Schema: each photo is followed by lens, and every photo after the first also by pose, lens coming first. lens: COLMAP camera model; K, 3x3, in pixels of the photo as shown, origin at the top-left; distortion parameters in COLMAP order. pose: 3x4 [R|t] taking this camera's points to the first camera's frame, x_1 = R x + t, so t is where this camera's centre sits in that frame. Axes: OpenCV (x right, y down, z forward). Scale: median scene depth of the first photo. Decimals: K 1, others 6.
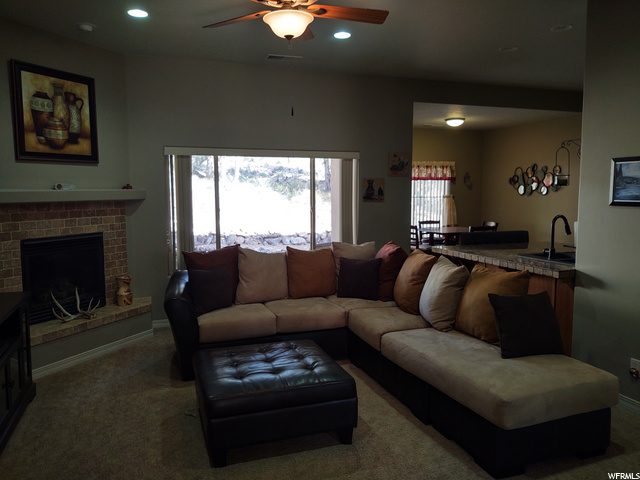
lens RADIAL K [[495.5, 0, 315.8], [0, 495.5, 233.9], [0, 0, 1]] dist [-0.017618, 0.006126]
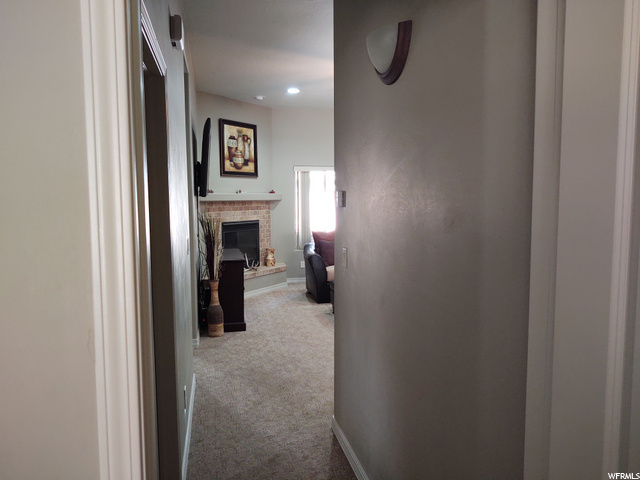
lens RADIAL K [[495.5, 0, 323.7], [0, 495.5, 244.5], [0, 0, 1]] dist [-0.017618, 0.006126]
pose [[0.994487, 0.010613, -0.104325, -0.057260], [-0.009697, 0.999910, 0.009290, 0.064338], [0.104414, -0.008227, 0.994500, -0.630428]]
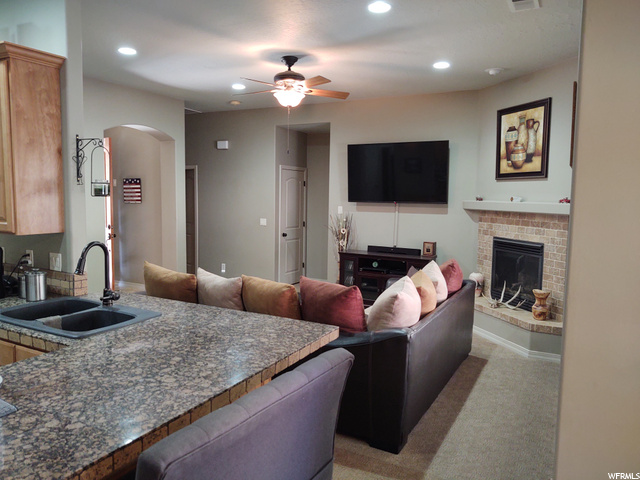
lens RADIAL K [[495.5, 0, 317.7], [0, 495.5, 237.1], [0, 0, 1]] dist [-0.017618, 0.006126]
pose [[-0.732373, 0.047282, -0.679261, 0.673430], [-0.077727, 0.985260, 0.152386, -0.149783], [0.676453, 0.164400, -0.717902, 1.537996]]
